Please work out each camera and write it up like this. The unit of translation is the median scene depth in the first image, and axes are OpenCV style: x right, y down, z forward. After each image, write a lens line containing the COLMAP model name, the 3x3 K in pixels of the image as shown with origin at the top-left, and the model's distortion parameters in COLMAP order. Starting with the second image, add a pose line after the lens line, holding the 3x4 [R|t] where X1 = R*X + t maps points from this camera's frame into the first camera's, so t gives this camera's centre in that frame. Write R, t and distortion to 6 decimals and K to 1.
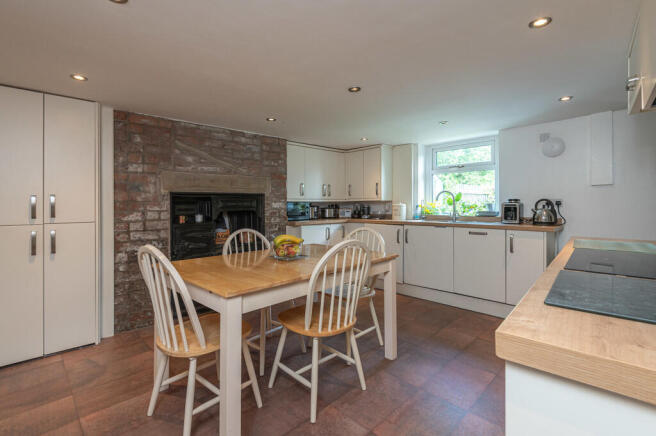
lens RADIAL K [[297.7, 0, 329.4], [0, 297.7, 203.6], [0, 0, 1]] dist [-0.034452, -0.000281]
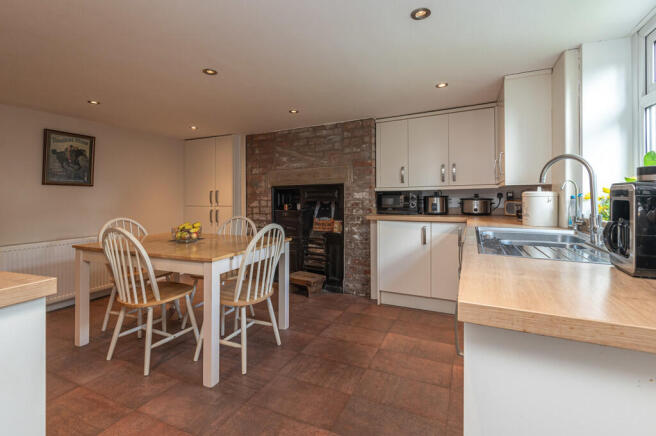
lens RADIAL K [[297.7, 0, 329.4], [0, 297.7, 203.6], [0, 0, 1]] dist [-0.034452, -0.000281]
pose [[0.332507, 0.035815, -0.942420, 0.705217], [0.020094, 0.998783, 0.045046, -0.013714], [0.942887, -0.033915, 0.331383, 0.669610]]
